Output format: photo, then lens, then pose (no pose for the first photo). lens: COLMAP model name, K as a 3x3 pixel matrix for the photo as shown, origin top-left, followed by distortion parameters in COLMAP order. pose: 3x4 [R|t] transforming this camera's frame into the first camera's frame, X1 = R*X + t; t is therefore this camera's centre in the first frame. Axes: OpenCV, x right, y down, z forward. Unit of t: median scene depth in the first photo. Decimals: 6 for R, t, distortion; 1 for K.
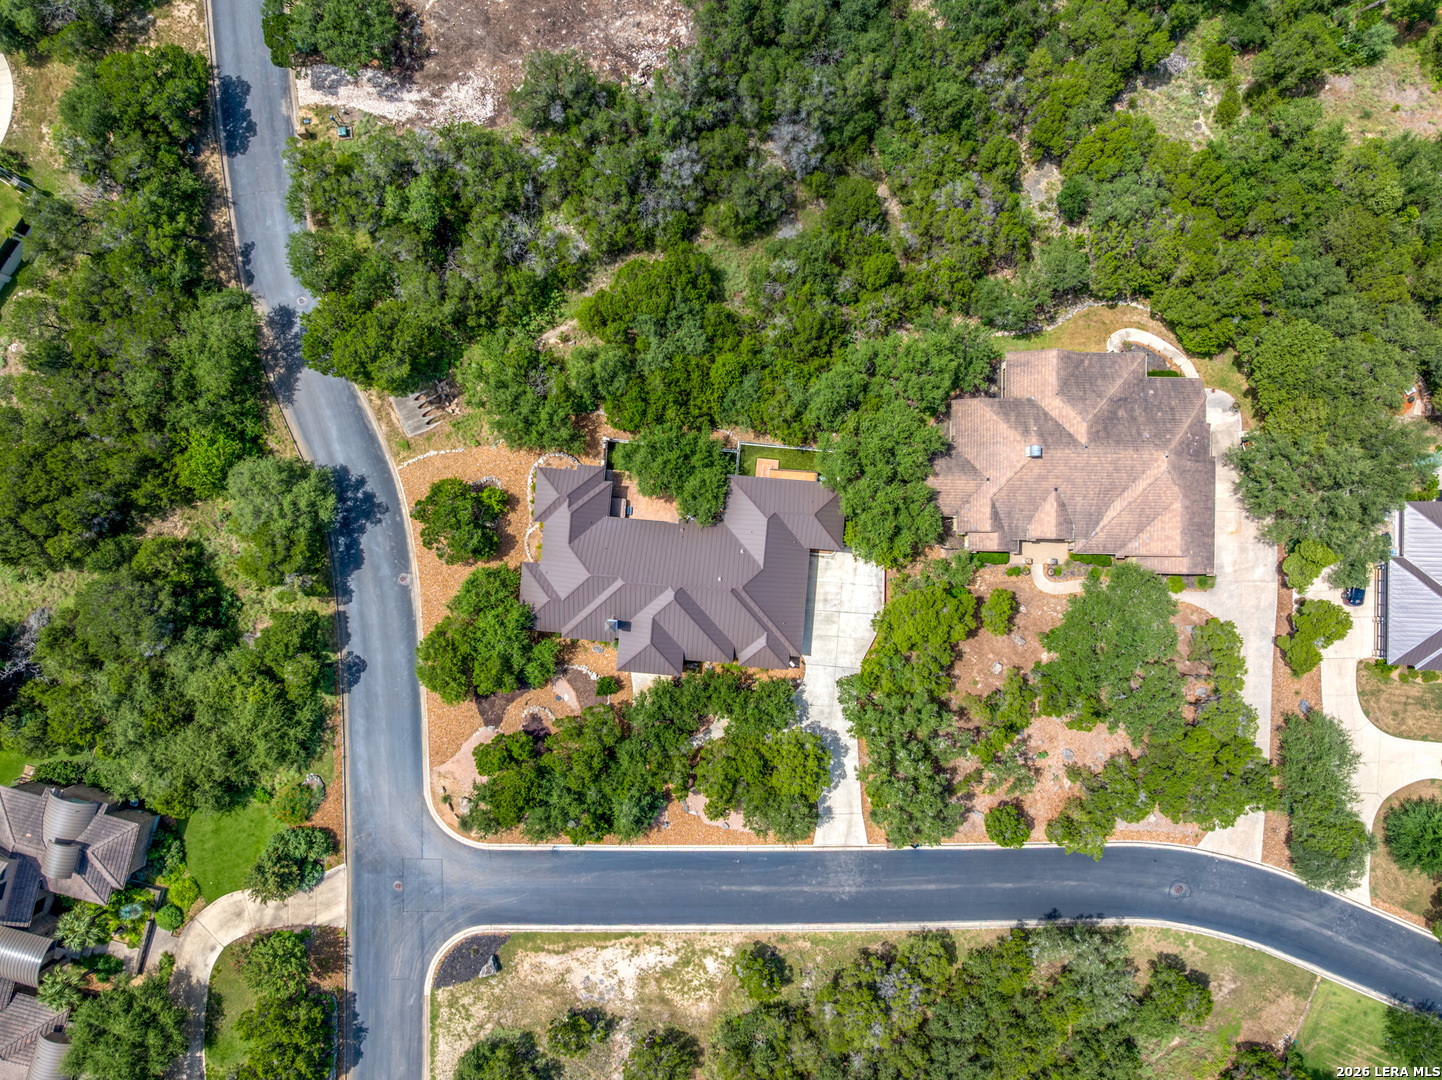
lens RADIAL K [[1015.9, 0, 716.0], [0, 1015.9, 541.1], [0, 0, 1]] dist [-0.045060, 0.014273]
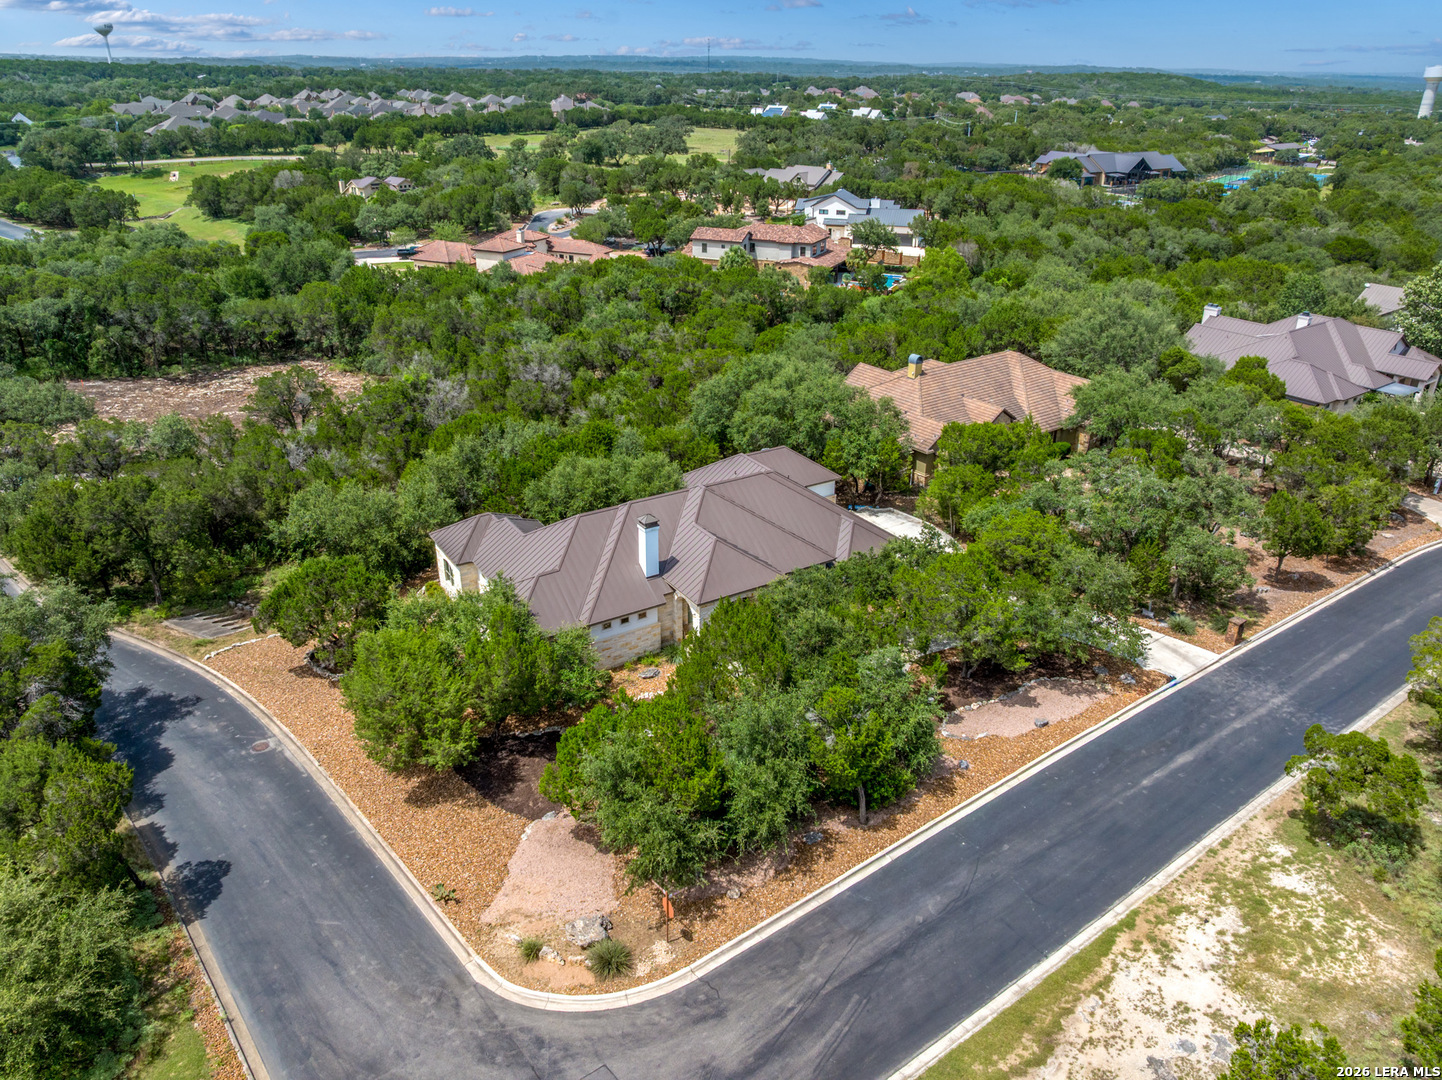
lens RADIAL K [[1015.9, 0, 725.8], [0, 1015.9, 538.9], [0, 0, 1]] dist [-0.045060, 0.014273]
pose [[0.798573, -0.250345, 0.547365, -0.383114], [0.601849, 0.343768, -0.720834, 0.528138], [-0.007709, 0.905070, 0.425194, 0.696053]]
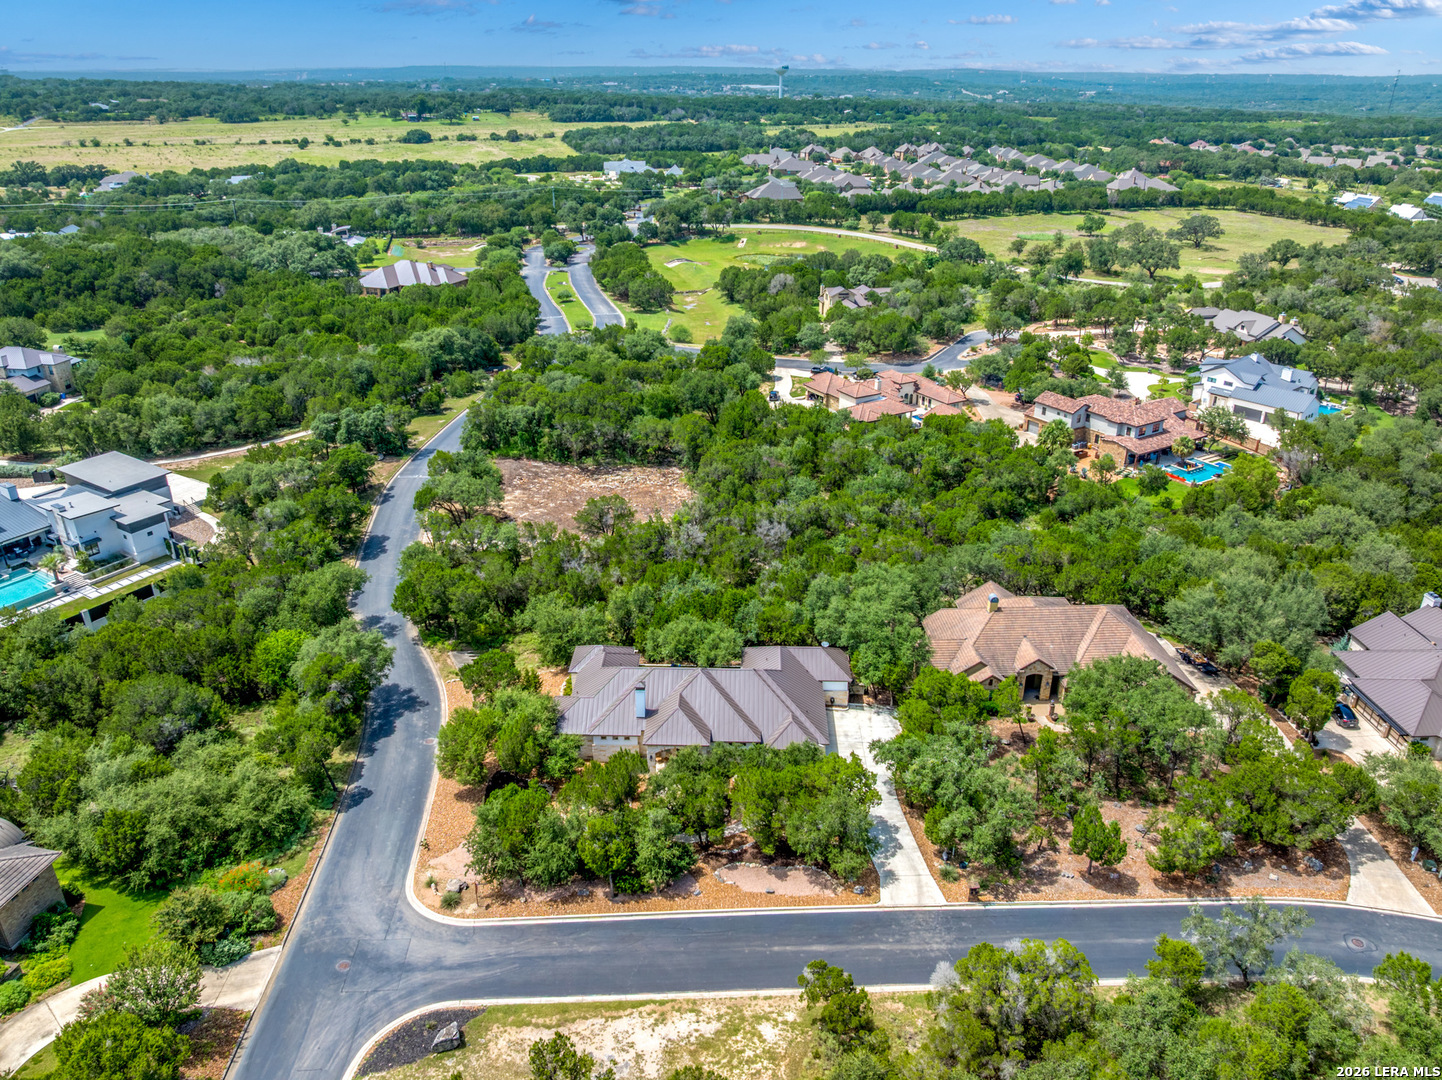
lens RADIAL K [[1015.9, 0, 721.3], [0, 1015.9, 543.9], [0, 0, 1]] dist [-0.045060, 0.014273]
pose [[0.998546, -0.020394, 0.049904, -0.065619], [0.053841, 0.423992, -0.904064, 0.904291], [-0.002721, 0.905436, 0.424473, 0.398036]]
